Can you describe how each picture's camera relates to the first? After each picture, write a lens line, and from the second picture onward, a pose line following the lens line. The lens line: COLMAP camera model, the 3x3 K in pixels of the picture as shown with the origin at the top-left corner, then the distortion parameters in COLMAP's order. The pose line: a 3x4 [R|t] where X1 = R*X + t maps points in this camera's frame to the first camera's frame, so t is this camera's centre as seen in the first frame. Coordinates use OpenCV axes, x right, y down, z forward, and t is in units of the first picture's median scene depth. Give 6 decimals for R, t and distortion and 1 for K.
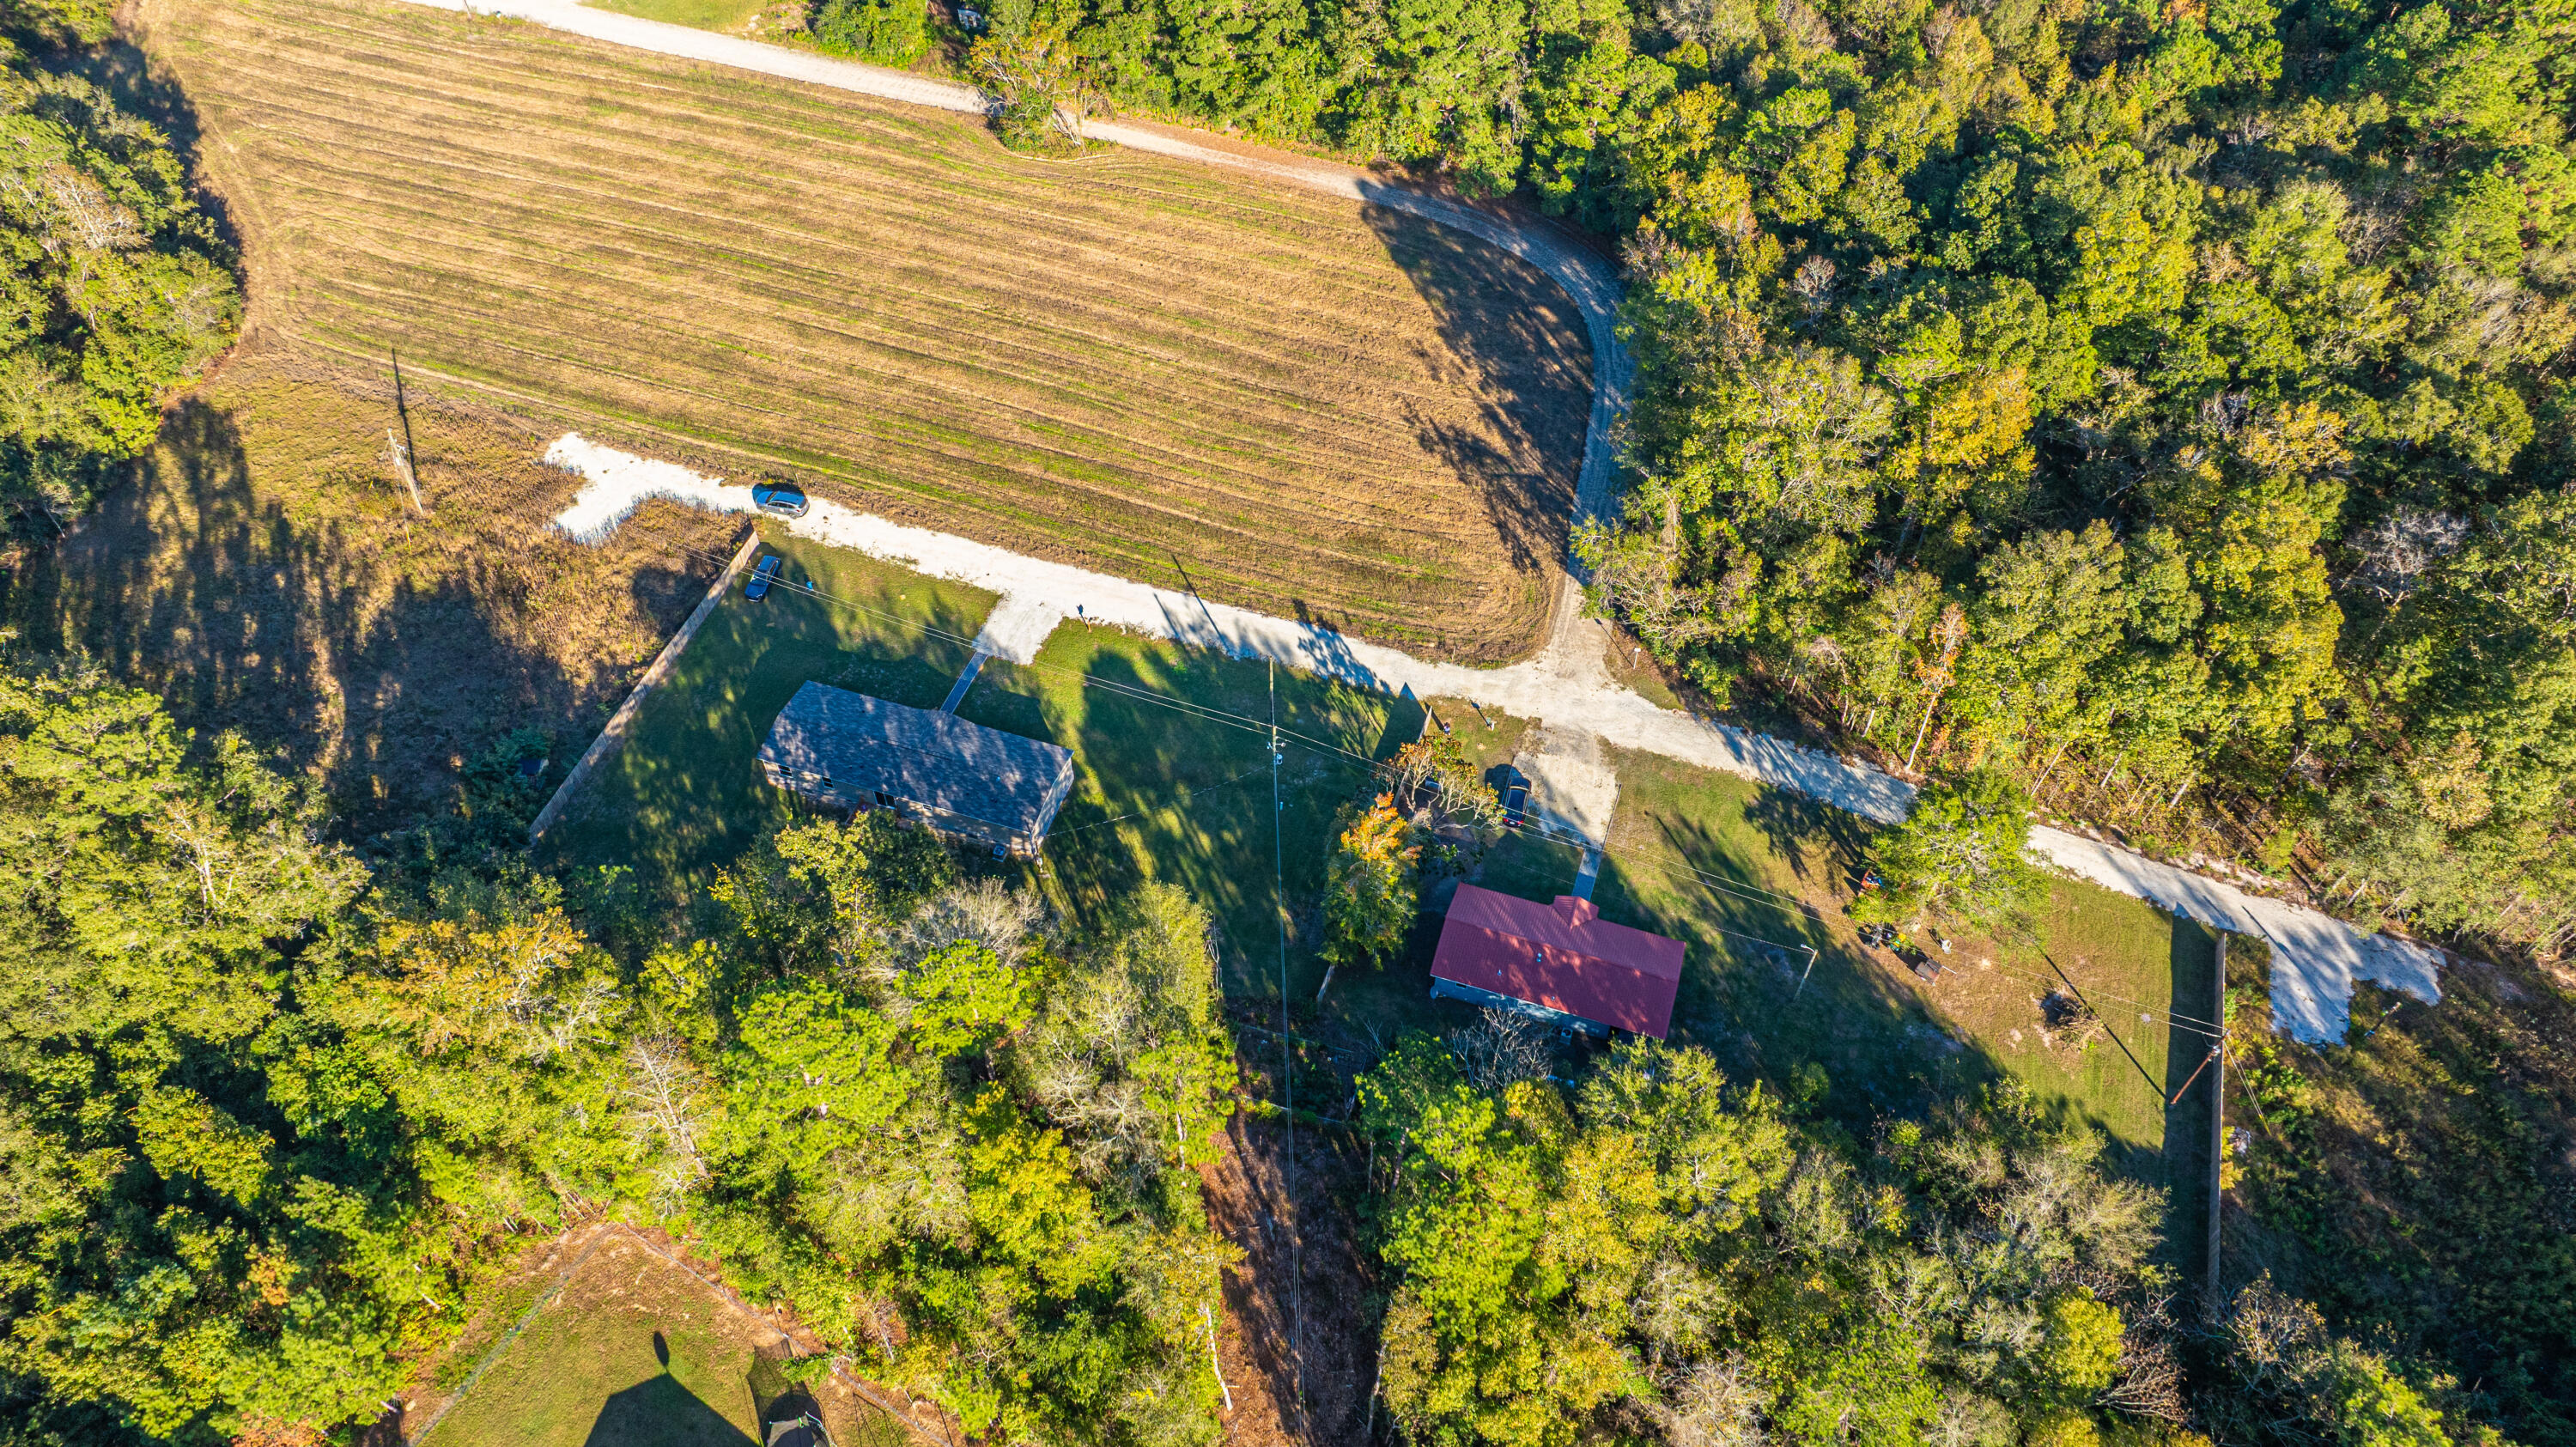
lens RADIAL K [[1826.0, 0, 1288.0], [0, 1826.0, 723.5], [0, 0, 1]] dist [-0.048245, 0.076395]
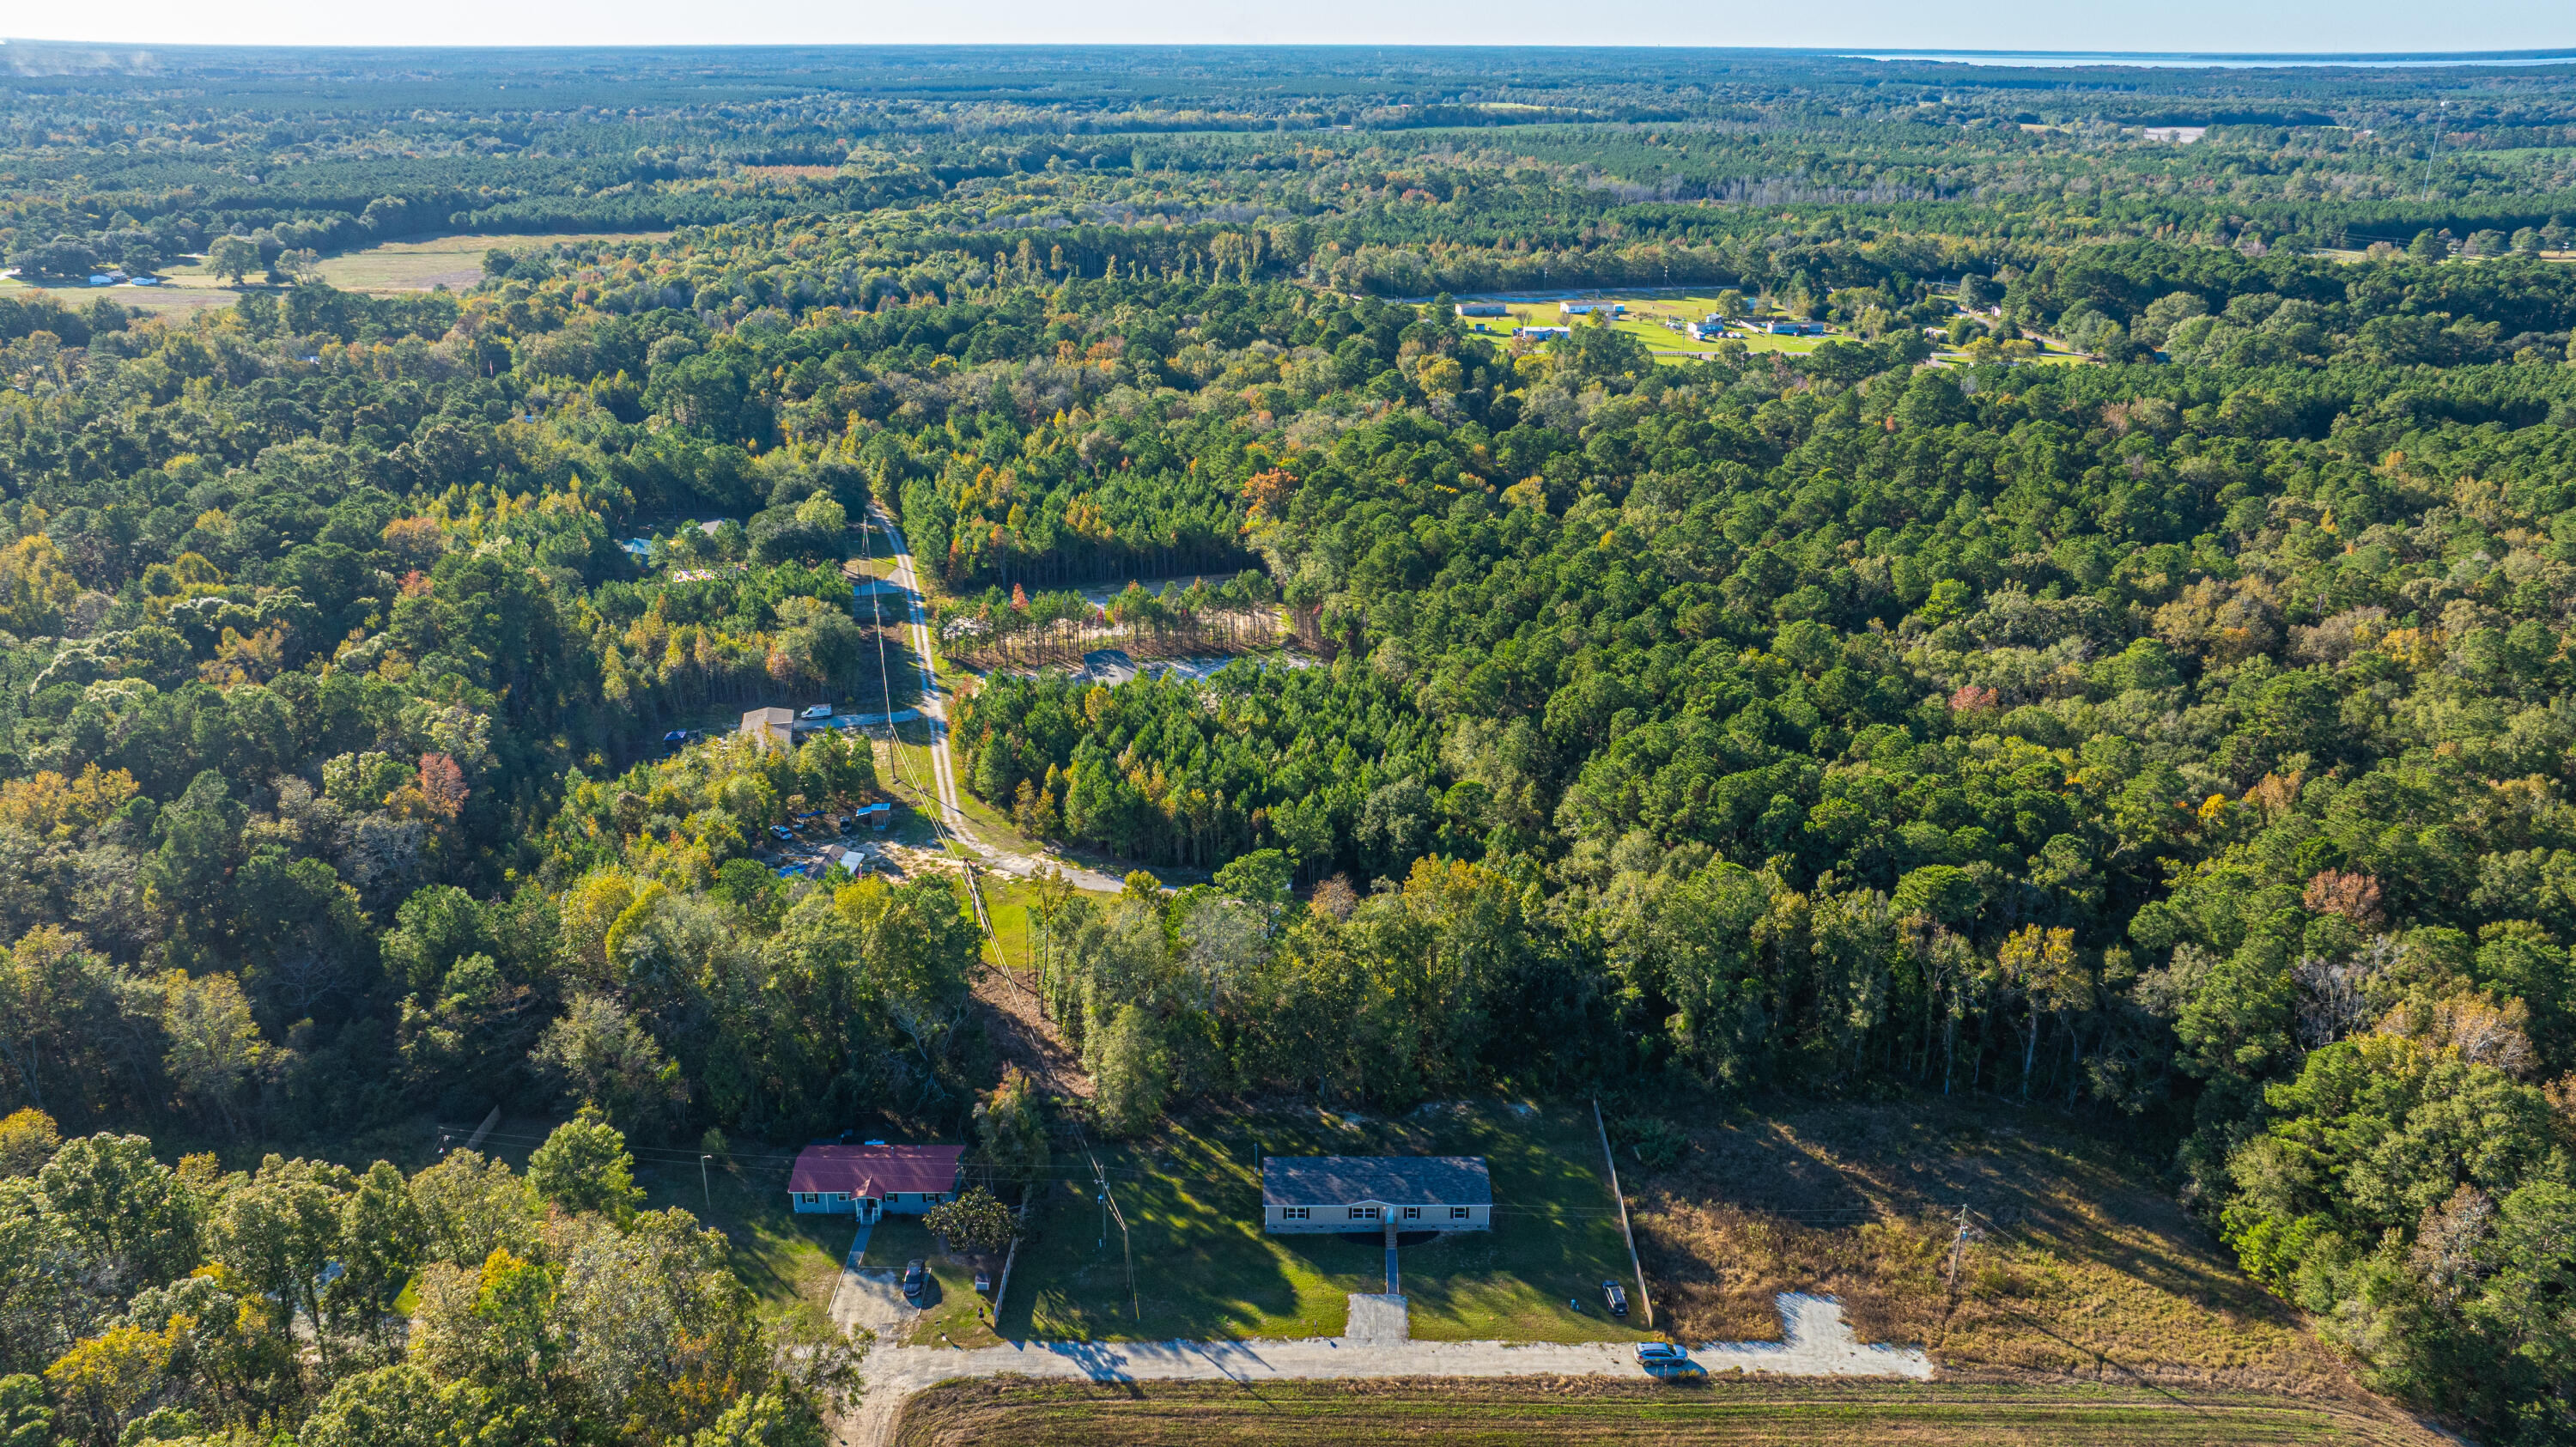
lens RADIAL K [[1826.0, 0, 1288.0], [0, 1826.0, 723.5], [0, 0, 1]] dist [-0.048245, 0.076395]
pose [[-0.949983, 0.098390, -0.296399, 0.197120], [-0.244823, 0.354612, 0.902392, -1.174129], [0.193893, 0.929822, -0.312787, 1.004212]]
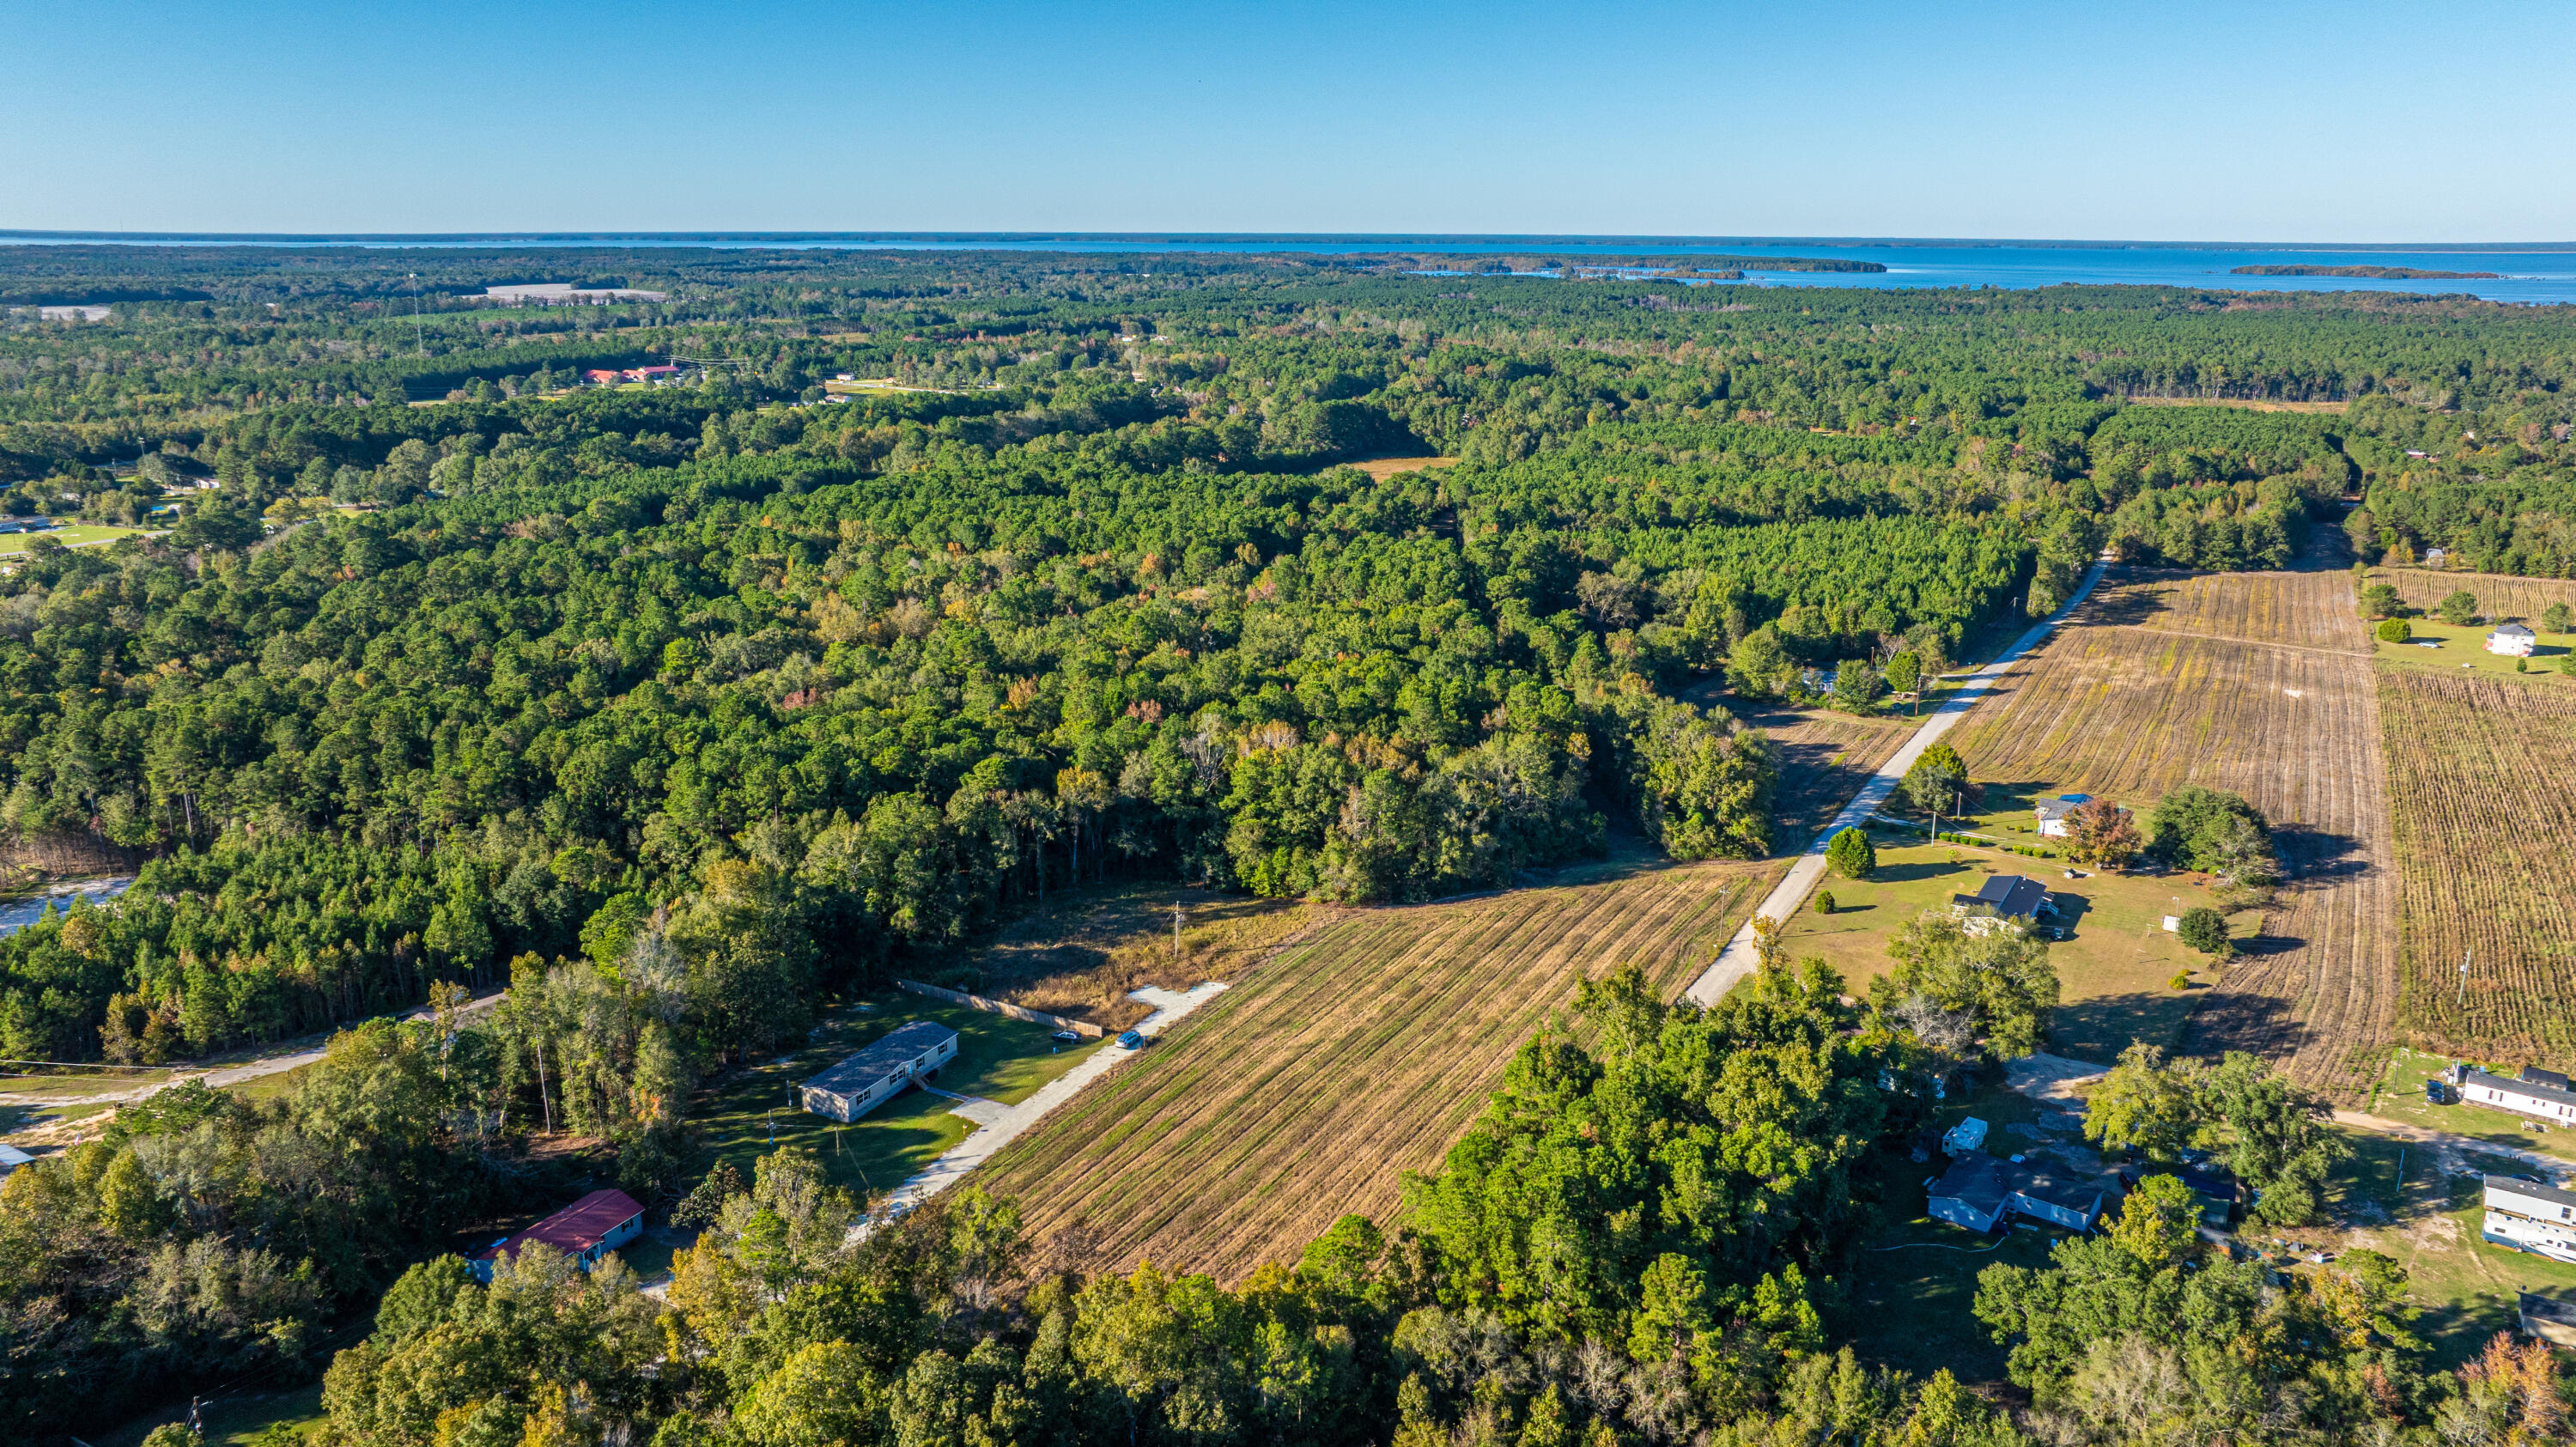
lens RADIAL K [[1826.0, 0, 1288.0], [0, 1826.0, 723.5], [0, 0, 1]] dist [-0.048245, 0.076395]
pose [[-0.168454, 0.246063, -0.954503, 1.227703], [-0.754825, 0.590555, 0.285454, -0.900424], [0.633926, 0.768569, 0.086253, 0.780335]]
